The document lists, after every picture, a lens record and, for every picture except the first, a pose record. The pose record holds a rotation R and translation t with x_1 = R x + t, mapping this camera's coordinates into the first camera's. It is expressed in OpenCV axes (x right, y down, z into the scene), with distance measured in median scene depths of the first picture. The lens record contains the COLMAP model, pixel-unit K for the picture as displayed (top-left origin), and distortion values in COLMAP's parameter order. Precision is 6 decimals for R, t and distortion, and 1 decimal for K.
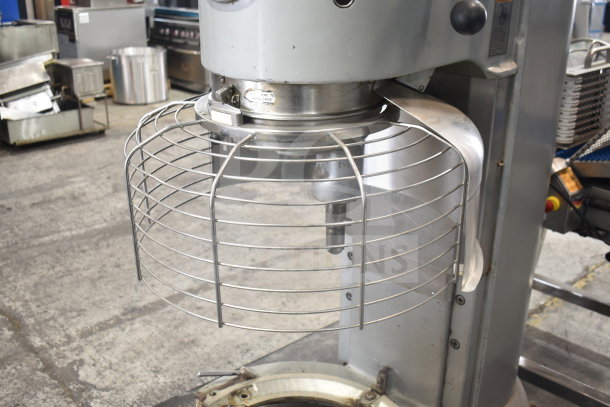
lens RADIAL K [[652.7, 0, 305.0], [0, 652.7, 203.5], [0, 0, 1]] dist [-0.074143, 0.009214]
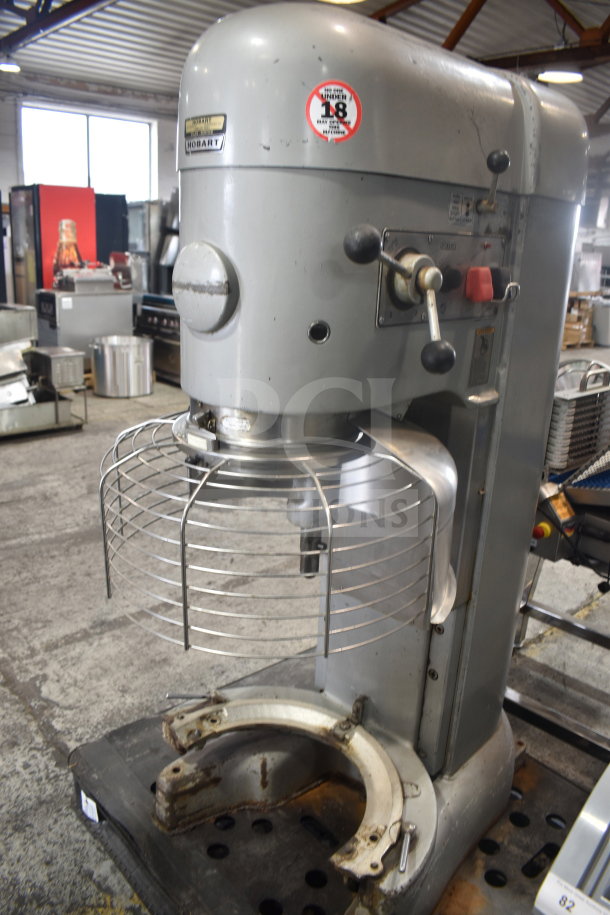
lens RADIAL K [[724.0, 0, 304.2], [0, 724.0, 463.1], [0, 0, 1]] dist [-0.094480, 0.015273]
pose [[0.999254, 0.038455, 0.003478, 0.013797], [-0.038160, 0.997279, -0.063076, -0.013116], [-0.005894, 0.062896, 0.998003, -0.048311]]
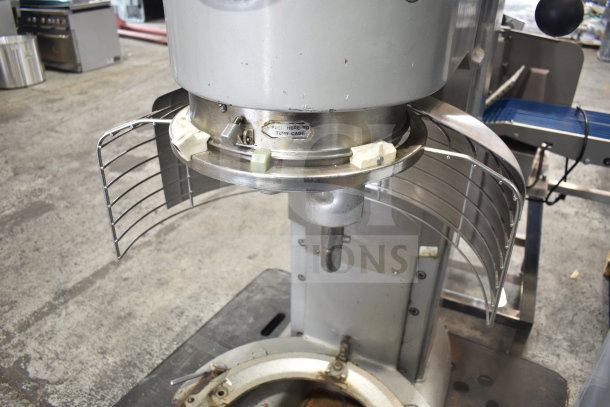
lens RADIAL K [[482.7, 0, 305.0], [0, 482.7, 203.5], [0, 0, 1]] dist [-0.094480, 0.015273]
pose [[0.951684, -0.150440, 0.267704, -0.077496], [0.111869, 0.981718, 0.153996, -0.062547], [-0.285977, -0.116608, 0.951115, 0.177102]]
